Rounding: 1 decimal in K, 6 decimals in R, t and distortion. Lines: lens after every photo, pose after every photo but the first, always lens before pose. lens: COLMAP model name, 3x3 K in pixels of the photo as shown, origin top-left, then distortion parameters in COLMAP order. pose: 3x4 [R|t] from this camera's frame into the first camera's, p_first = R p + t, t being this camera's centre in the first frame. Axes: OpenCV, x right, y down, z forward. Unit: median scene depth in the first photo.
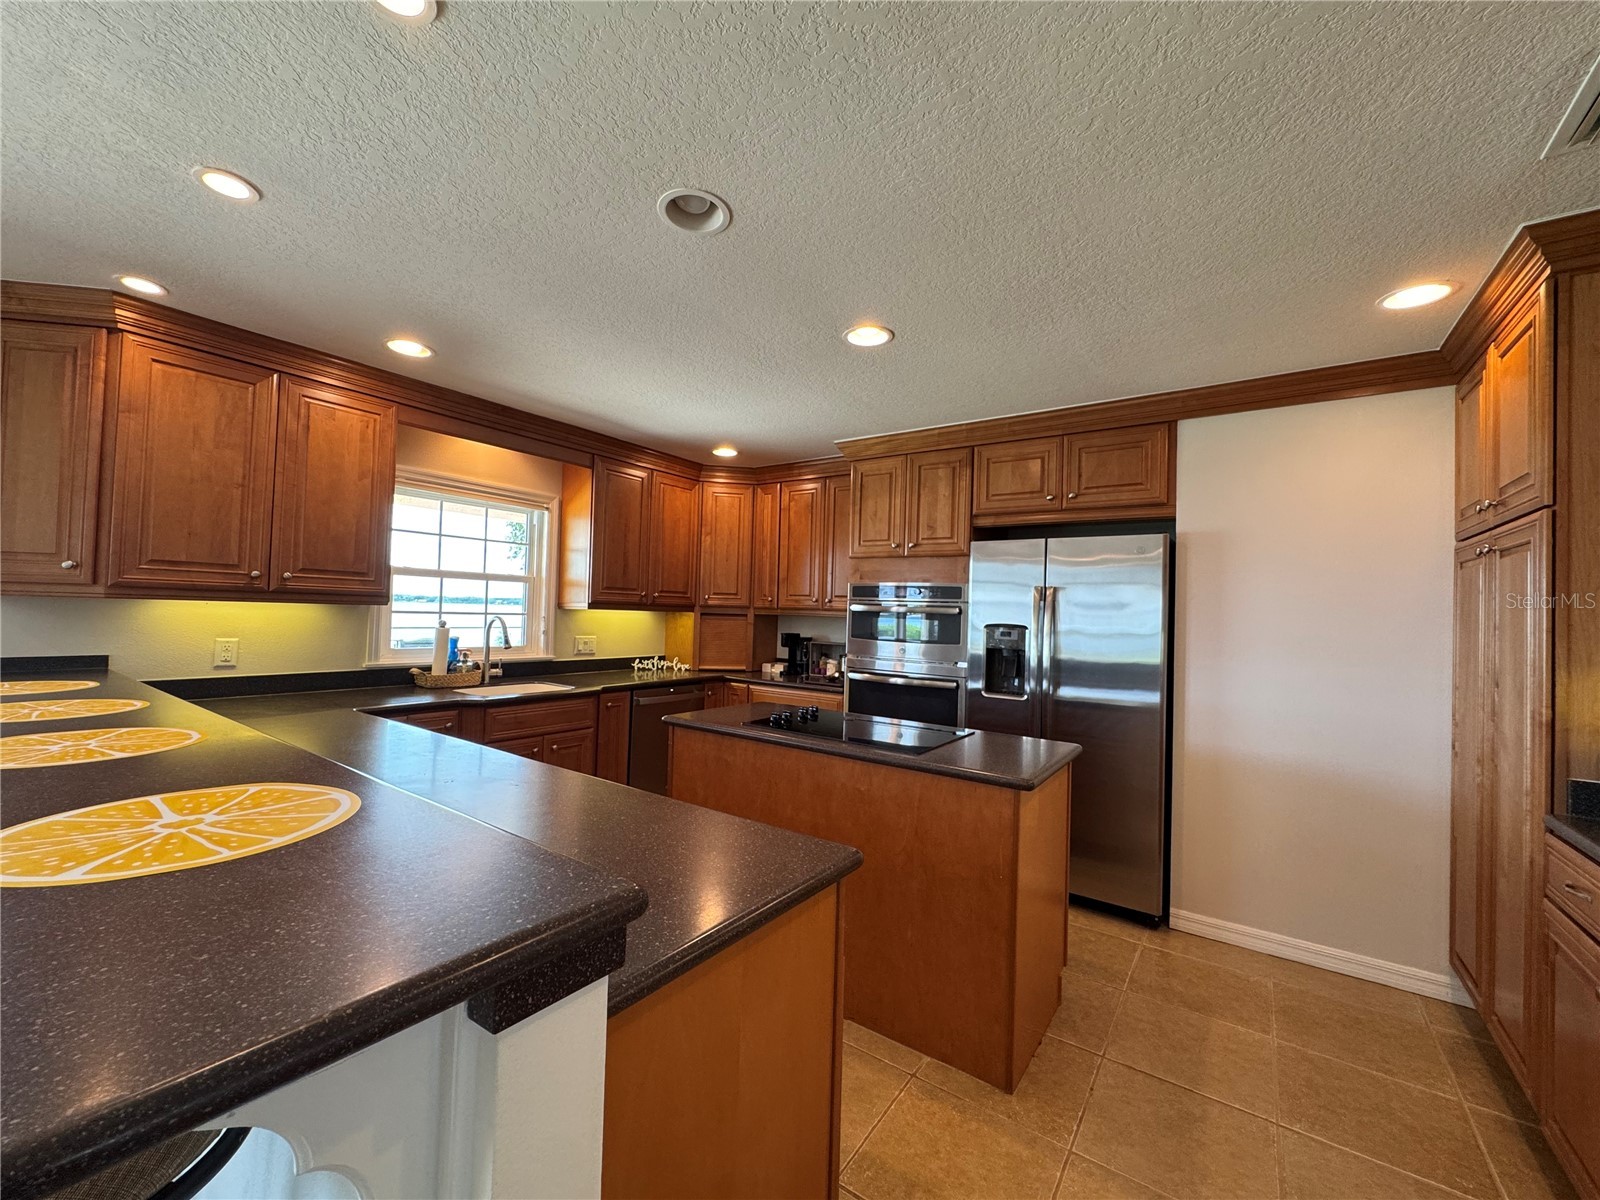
lens RADIAL K [[641.6, 0, 798.9], [0, 641.6, 602.5], [0, 0, 1]] dist [-0.002026, 0.000183]
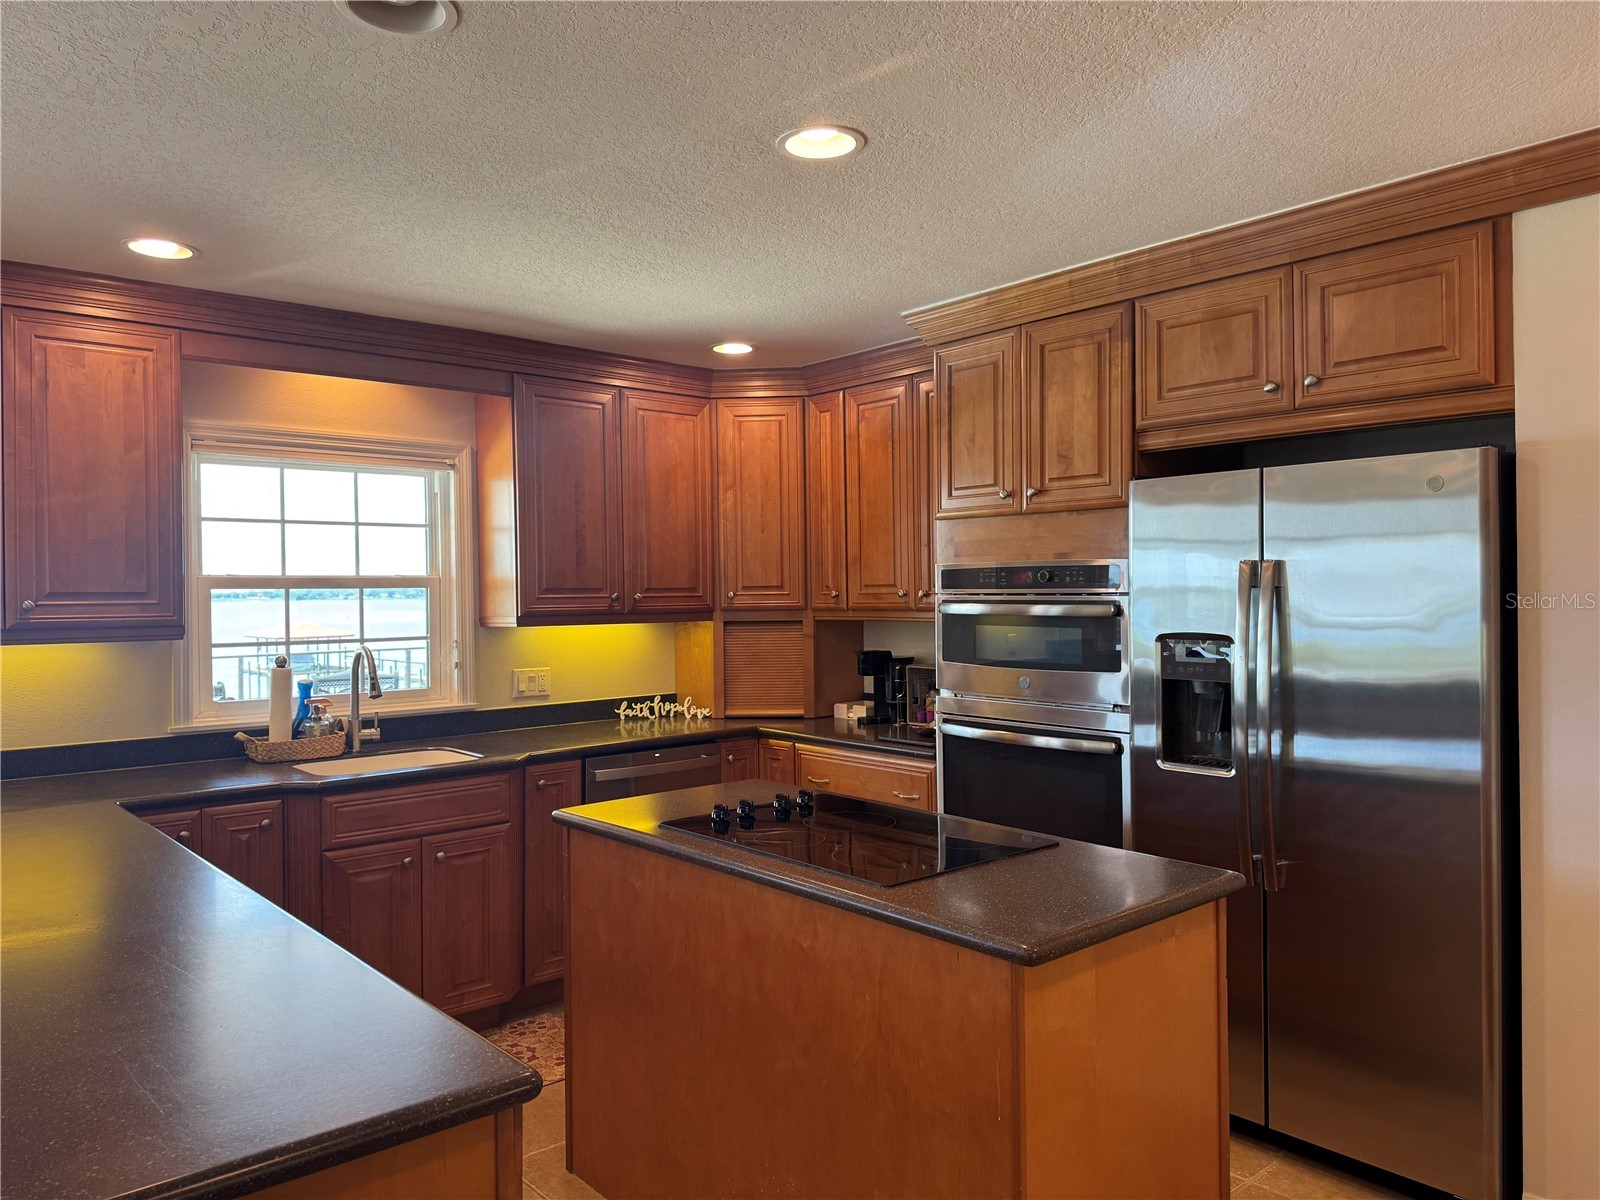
lens RADIAL K [[1120.7, 0, 803.2], [0, 1120.7, 598.1], [0, 0, 1]] dist [0.044212, -0.029547]
pose [[0.972269, -0.041724, -0.230115, 0.210786], [0.046111, 0.998842, 0.013715, -0.021453], [0.229276, -0.023946, 0.973067, 0.015423]]
